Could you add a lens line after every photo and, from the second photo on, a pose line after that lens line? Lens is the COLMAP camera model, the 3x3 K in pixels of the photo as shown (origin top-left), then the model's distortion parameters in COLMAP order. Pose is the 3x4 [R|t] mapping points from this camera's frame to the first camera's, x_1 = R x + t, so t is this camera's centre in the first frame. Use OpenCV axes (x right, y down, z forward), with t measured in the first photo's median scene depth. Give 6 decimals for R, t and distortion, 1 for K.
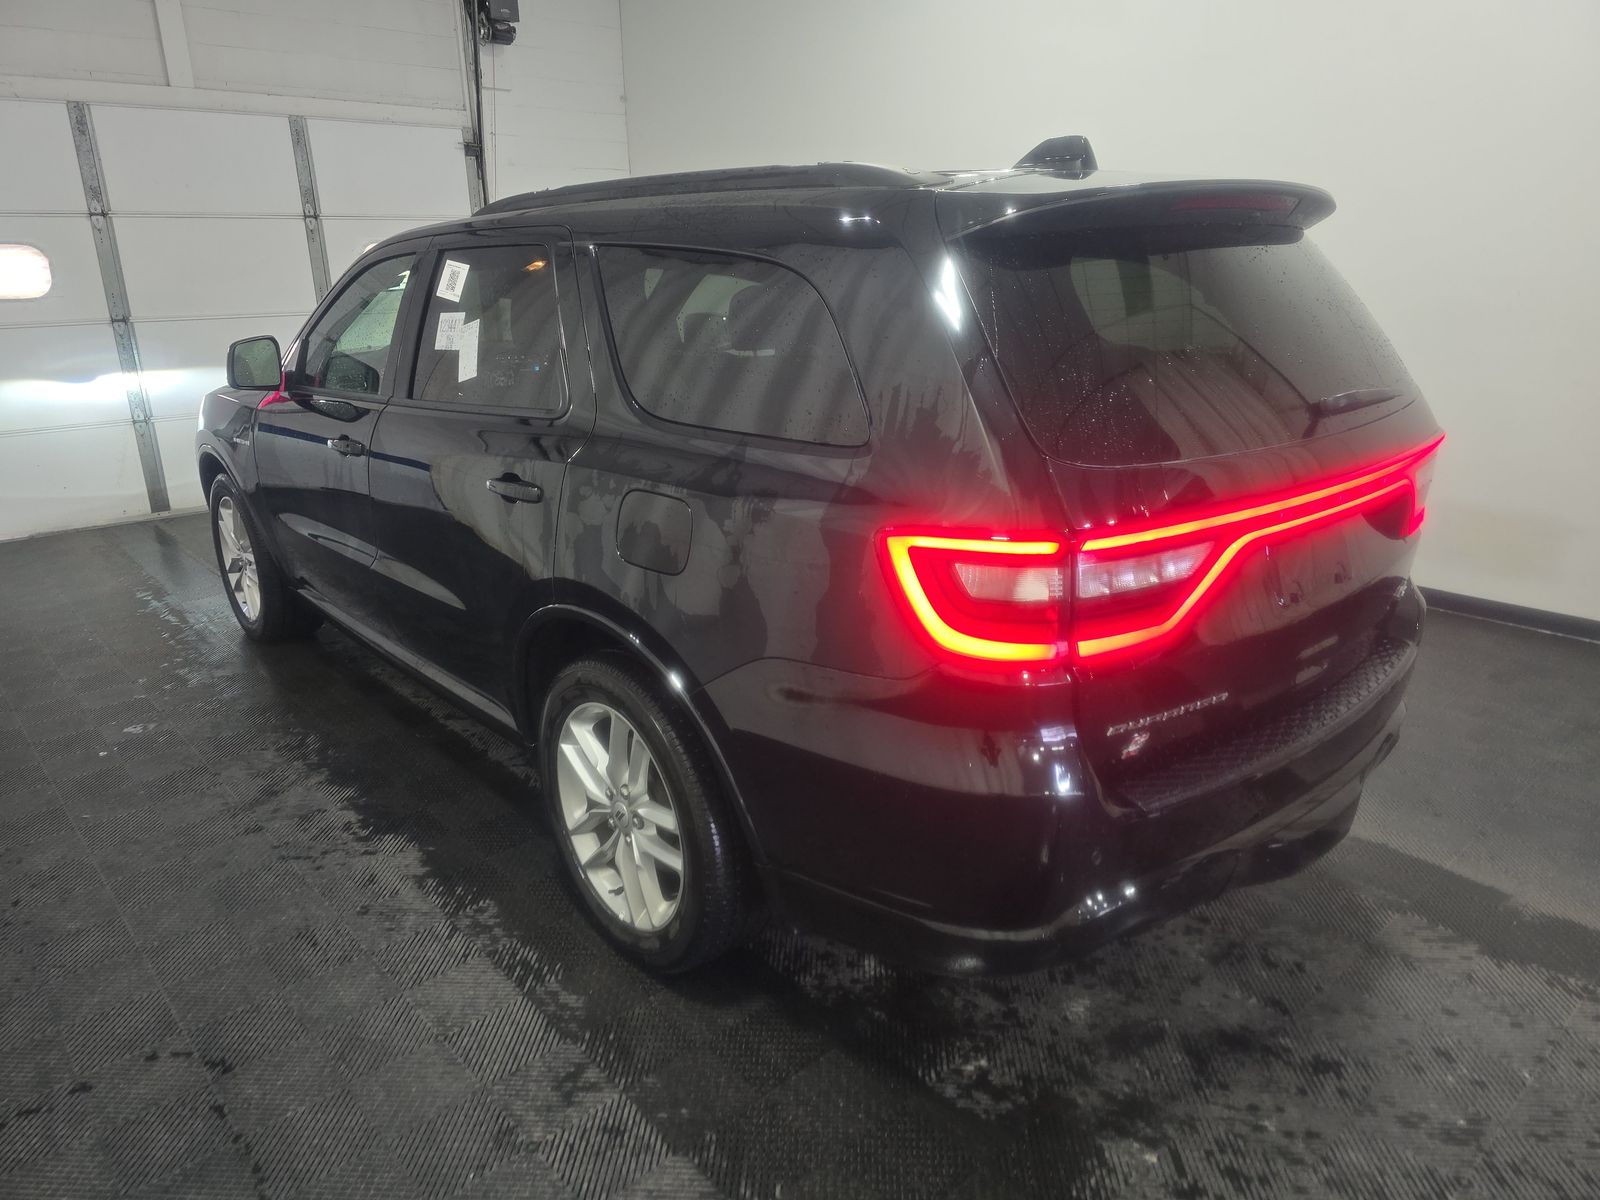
lens RADIAL K [[1074.7, 0, 800.0], [0, 1074.7, 600.0], [0, 0, 1]] dist [0.058562, -0.063831]
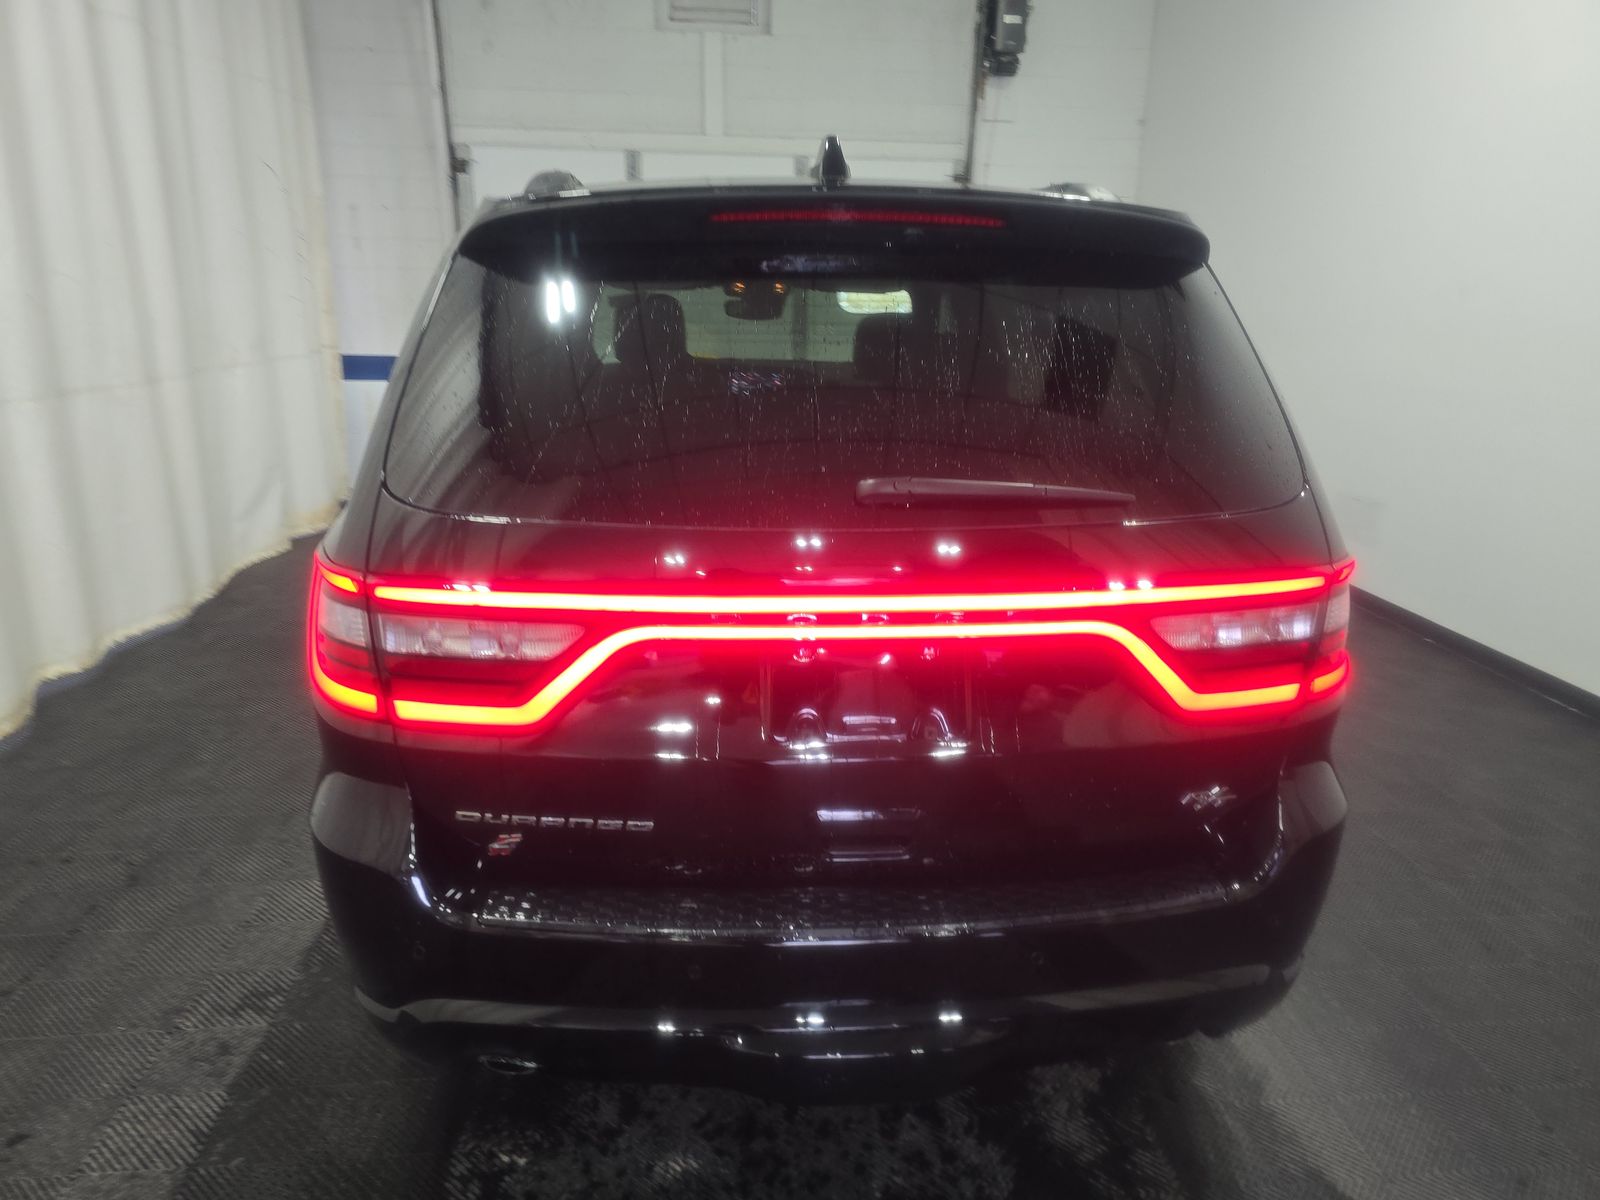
lens RADIAL K [[1074.7, 0, 800.0], [0, 1074.7, 600.0], [0, 0, 1]] dist [0.058562, -0.063831]
pose [[0.807480, 0.189130, -0.558754, 0.781417], [-0.204880, 0.978161, 0.035012, -0.108977], [0.553173, 0.086206, 0.828594, 0.344805]]
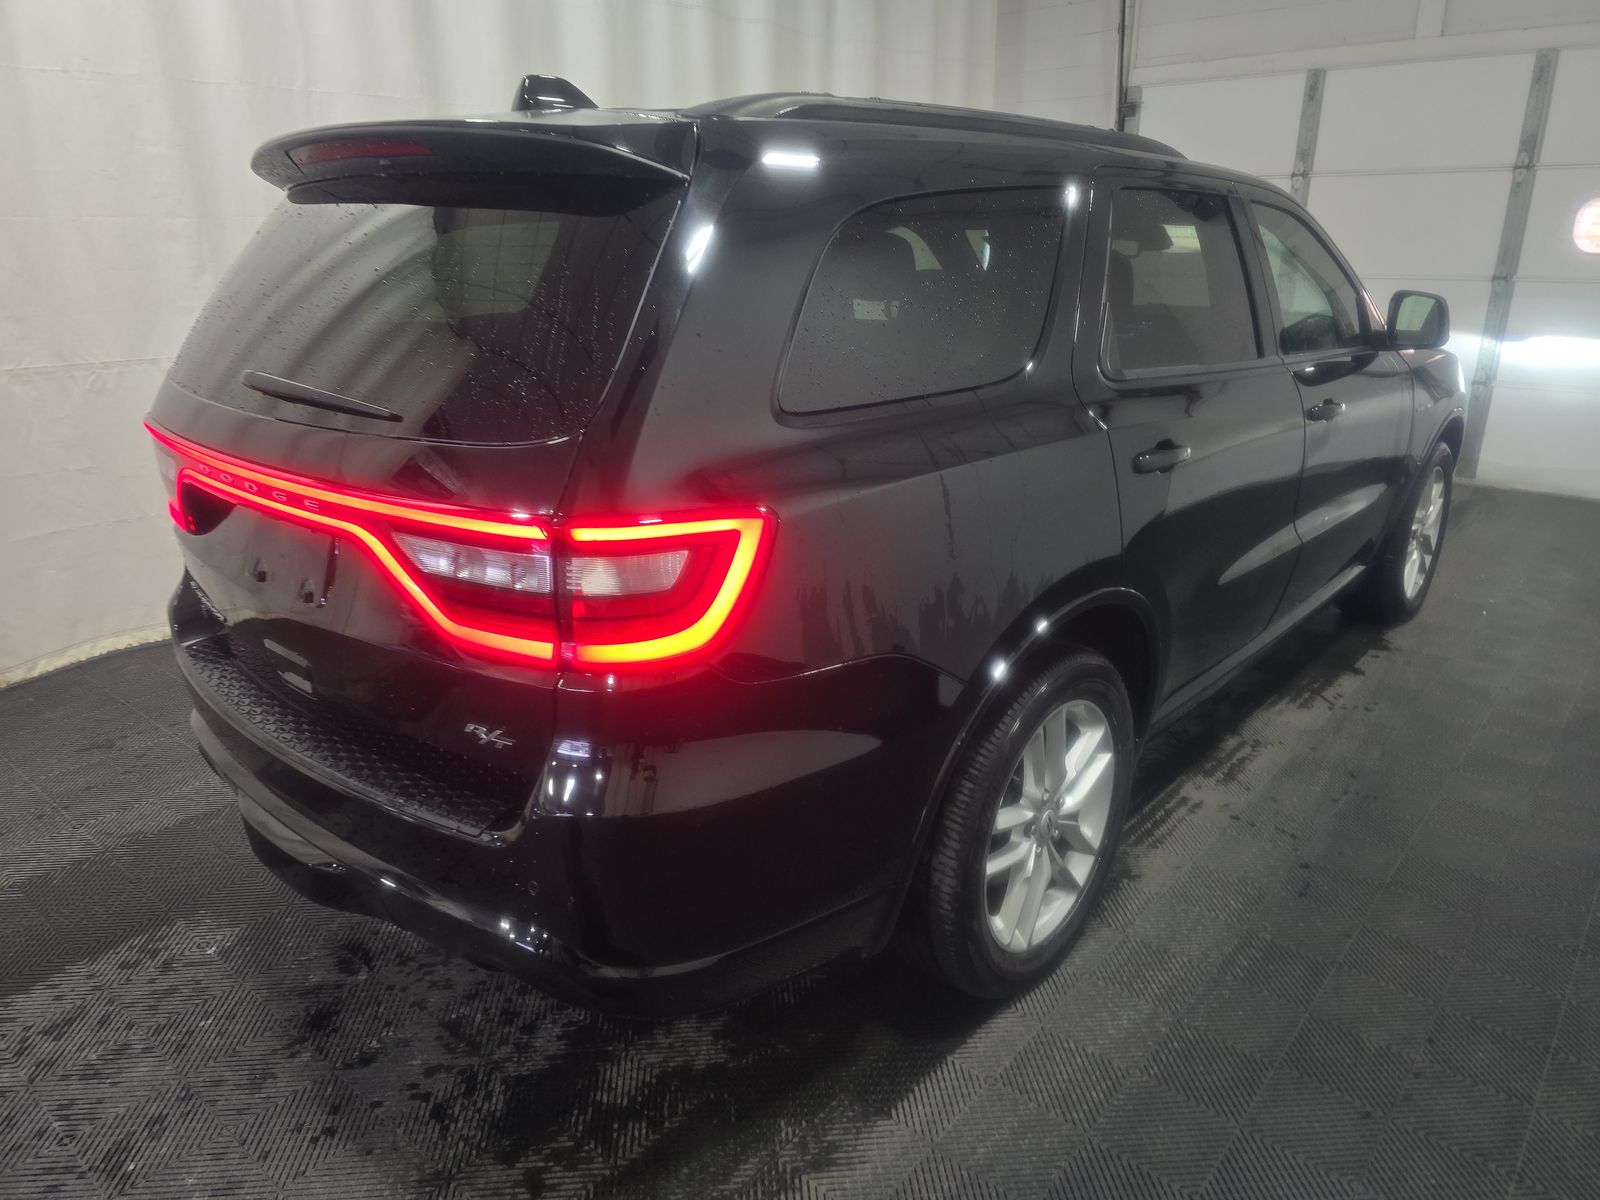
lens RADIAL K [[1074.7, 0, 800.0], [0, 1074.7, 600.0], [0, 0, 1]] dist [0.058562, -0.063831]
pose [[0.130284, 0.328246, -0.935564, 1.299606], [-0.295243, 0.913644, 0.279441, -0.358001], [0.946498, 0.239812, 0.215946, 1.147854]]
